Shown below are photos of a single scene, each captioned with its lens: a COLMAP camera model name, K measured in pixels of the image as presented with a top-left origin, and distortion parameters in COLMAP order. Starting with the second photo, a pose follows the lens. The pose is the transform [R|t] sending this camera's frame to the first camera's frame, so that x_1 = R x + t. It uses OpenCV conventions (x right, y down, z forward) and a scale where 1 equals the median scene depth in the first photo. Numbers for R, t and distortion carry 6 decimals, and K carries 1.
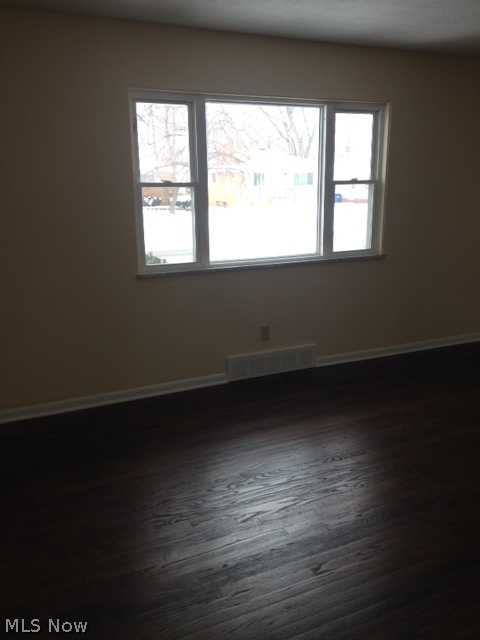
lens RADIAL K [[608.2, 0, 240.0], [0, 608.2, 320.0], [0, 0, 1]] dist [0.203899, -0.395045]
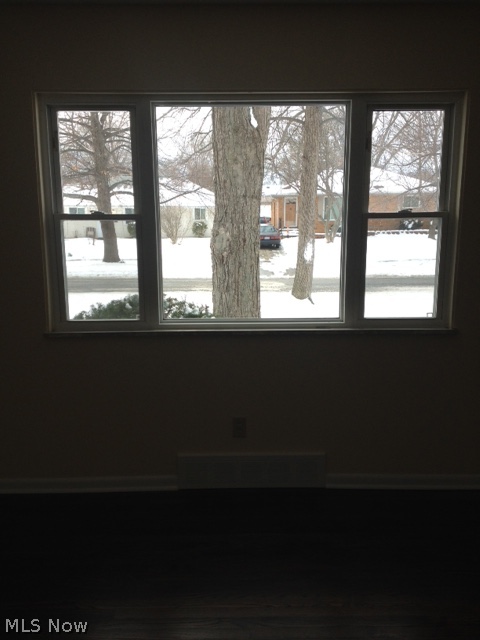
lens RADIAL K [[608.2, 0, 240.0], [0, 608.2, 320.0], [0, 0, 1]] dist [0.203899, -0.395045]
pose [[0.893402, 0.088349, -0.440485, 0.329224], [-0.102847, 0.994656, -0.009098, -0.091439], [0.437327, 0.053430, 0.897714, 0.350458]]
